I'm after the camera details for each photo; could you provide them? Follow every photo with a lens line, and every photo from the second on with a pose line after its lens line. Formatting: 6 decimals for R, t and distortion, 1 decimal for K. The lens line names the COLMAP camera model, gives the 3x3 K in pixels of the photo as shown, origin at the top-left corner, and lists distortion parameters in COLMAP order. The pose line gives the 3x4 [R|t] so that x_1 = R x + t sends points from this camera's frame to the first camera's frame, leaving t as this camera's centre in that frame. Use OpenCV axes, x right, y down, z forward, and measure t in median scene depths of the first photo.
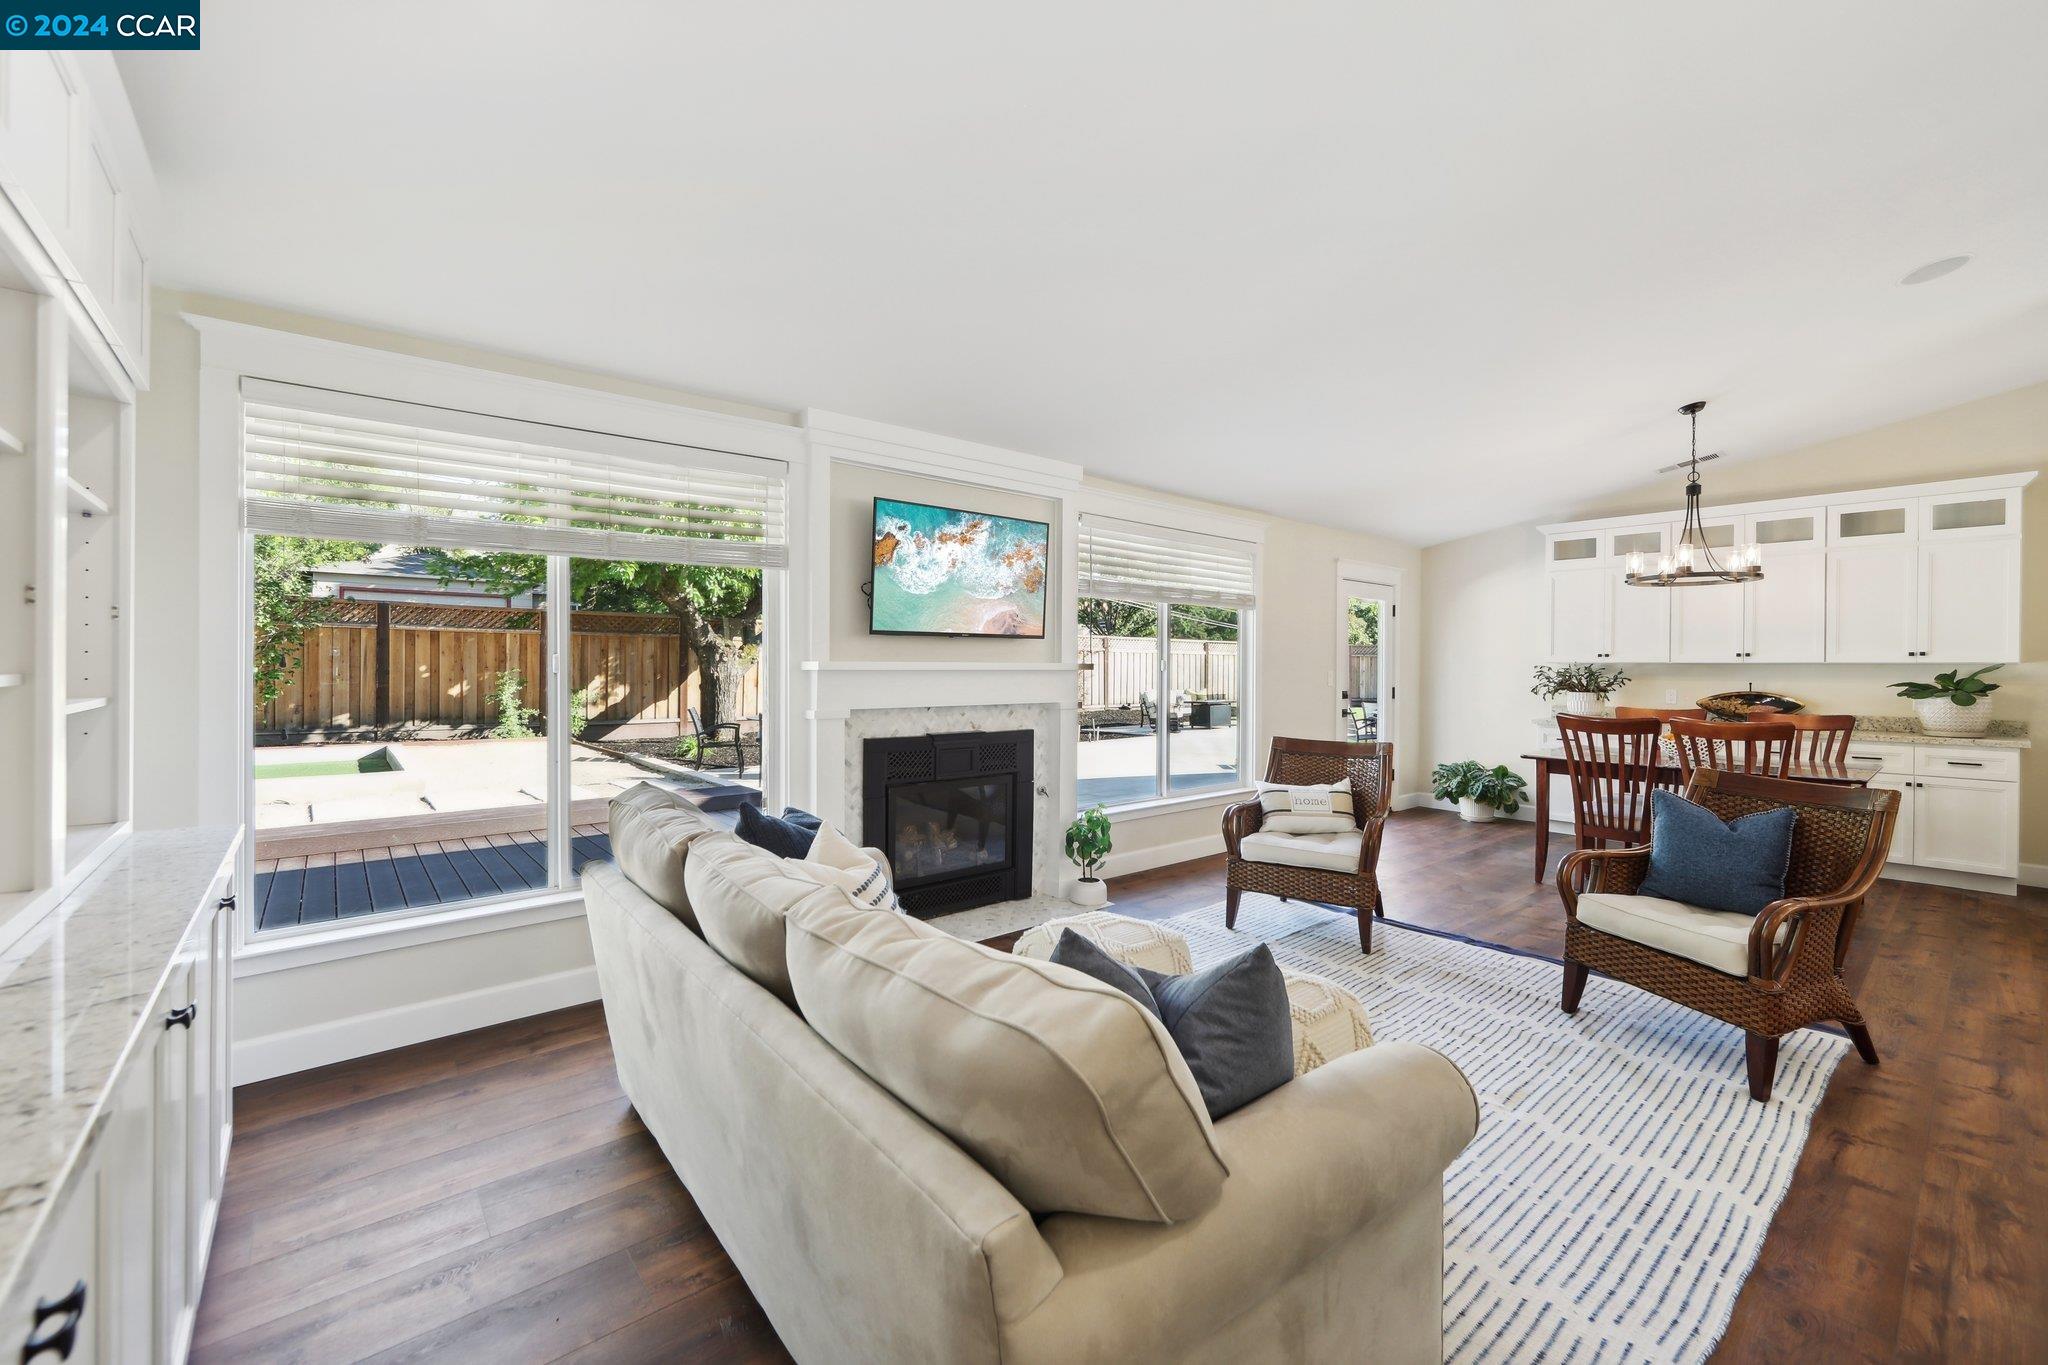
lens RADIAL K [[815.7, 0, 1026.0], [0, 815.7, 681.6], [0, 0, 1]] dist [-0.013712, 0.001797]
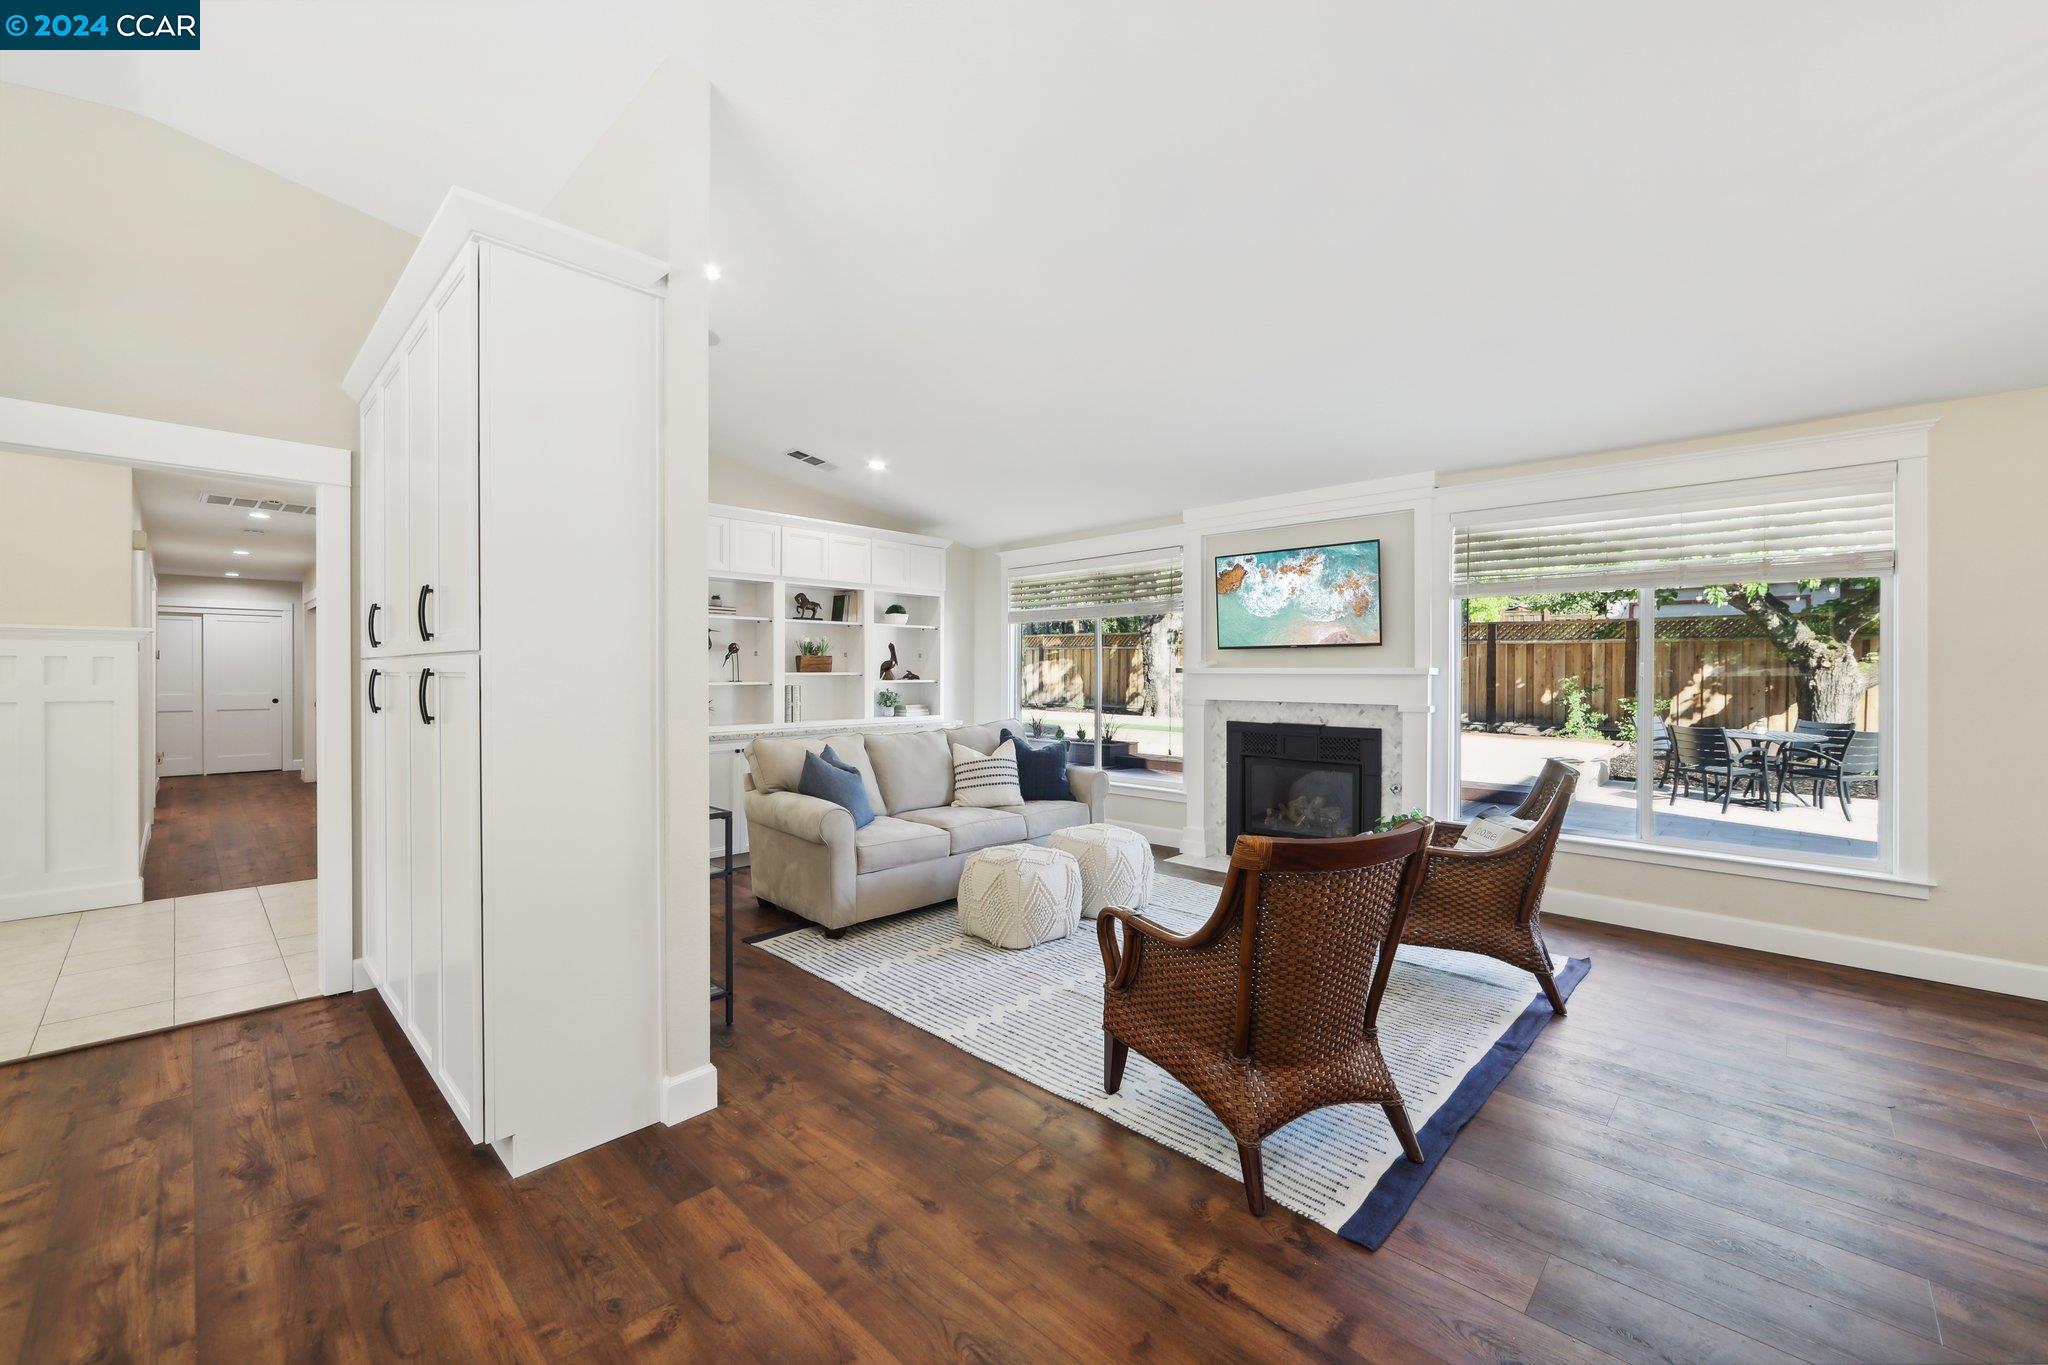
lens RADIAL K [[815.7, 0, 1031.7], [0, 815.7, 674.9], [0, 0, 1]] dist [-0.013712, 0.001797]
pose [[0.113172, 0.001111, -0.993575, 1.005995], [-0.021147, 0.999776, -0.001290, -0.001960], [0.993350, 0.021157, 0.113170, 0.405489]]
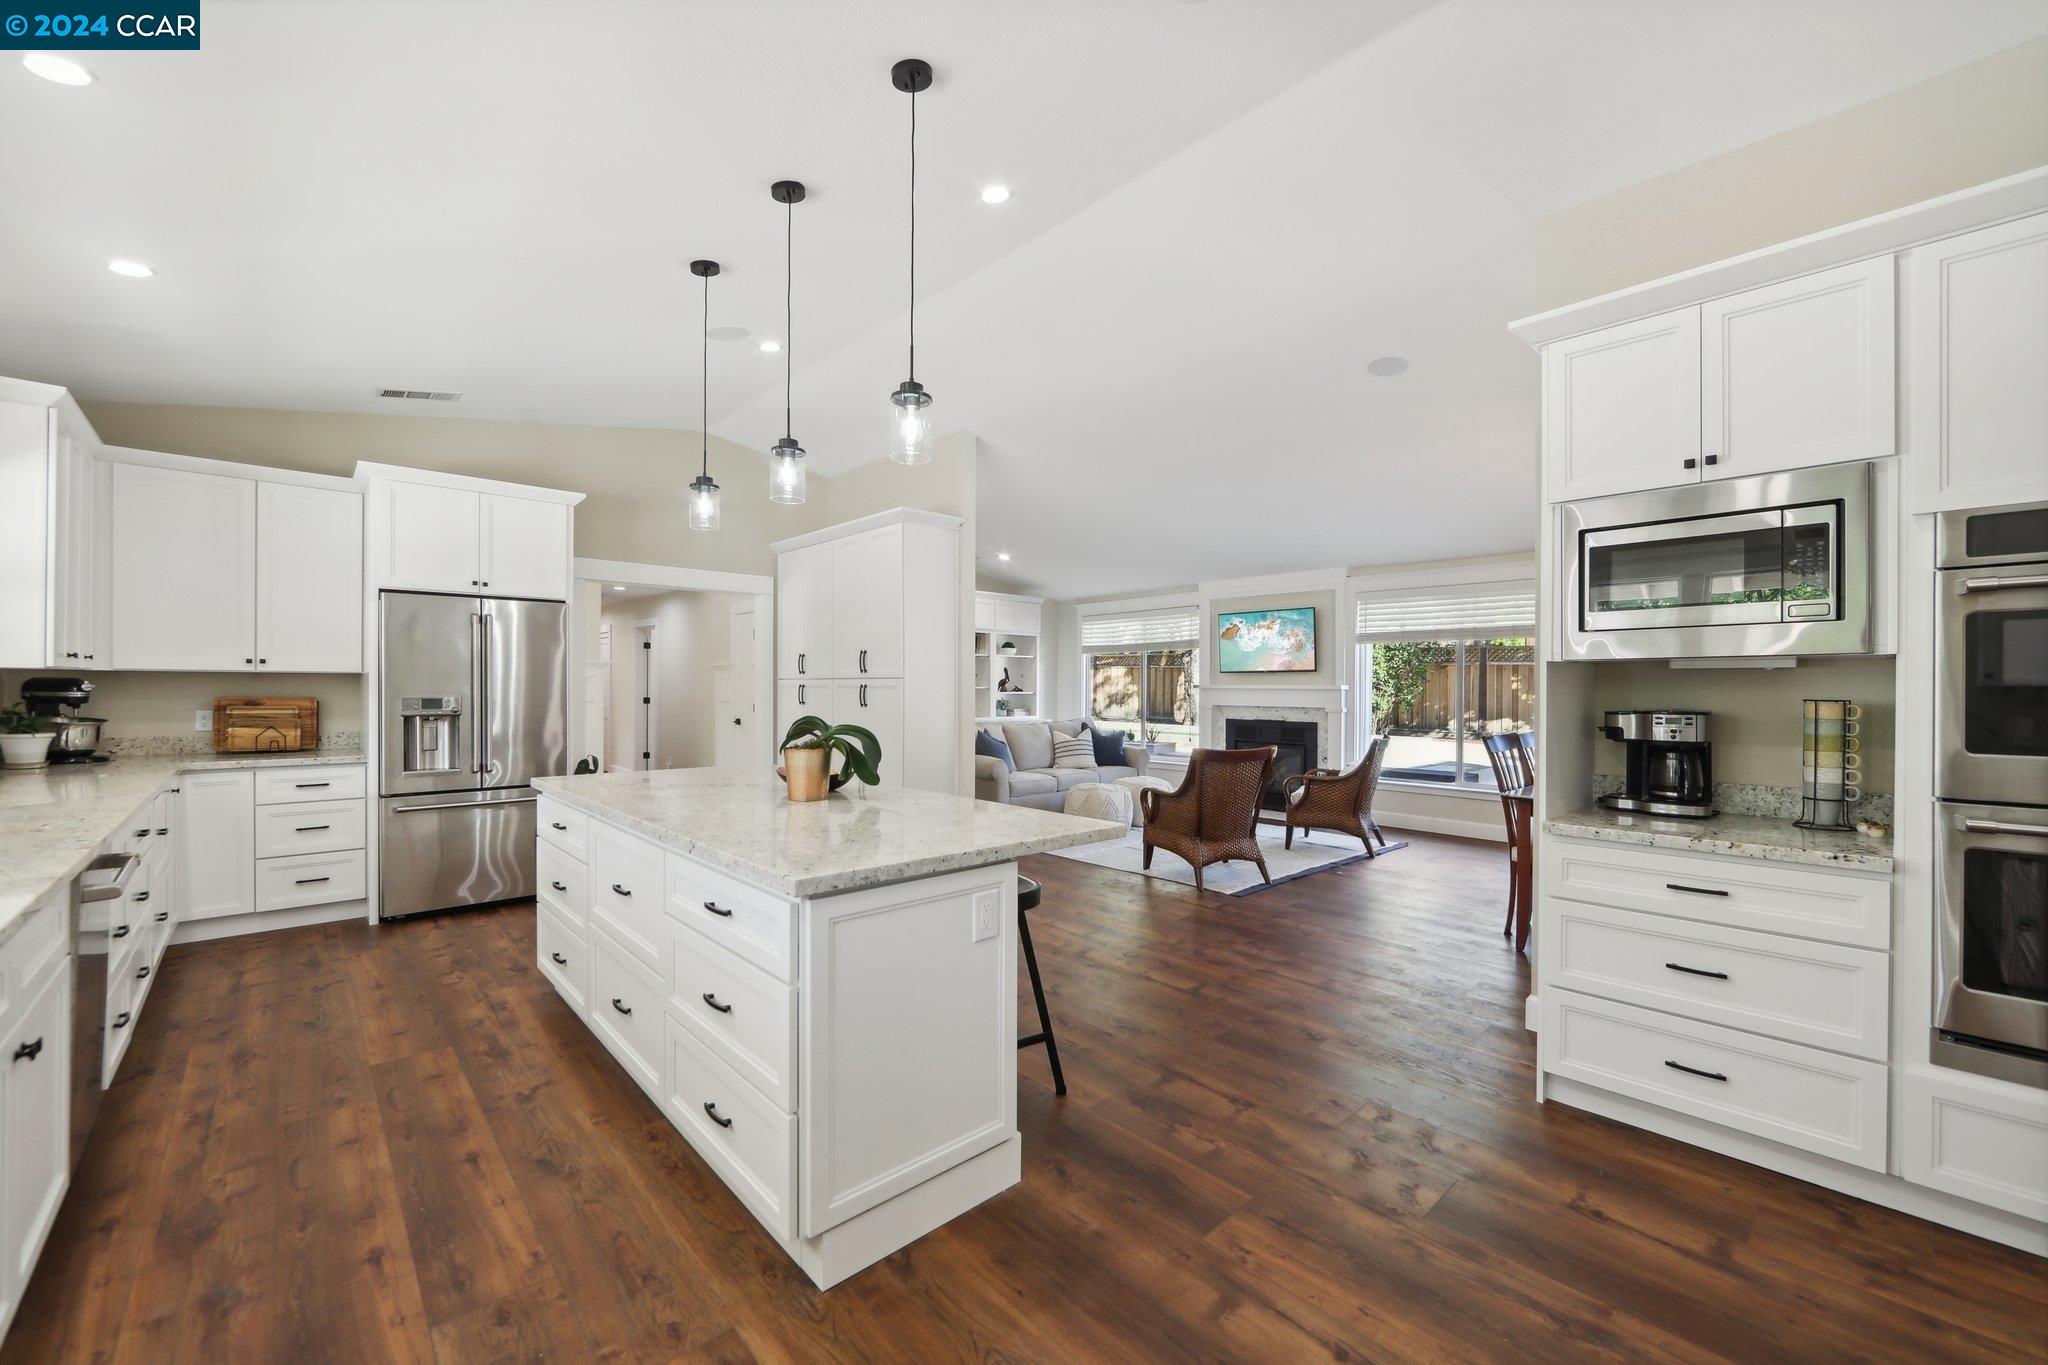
lens RADIAL K [[815.7, 0, 1024.5], [0, 815.7, 684.5], [0, 0, 1]] dist [-0.013712, 0.001797]
pose [[0.046378, -0.004858, -0.998912, 1.709804], [-0.025921, 0.999646, -0.006065, 0.002700], [0.998588, 0.026174, 0.046236, 0.274380]]
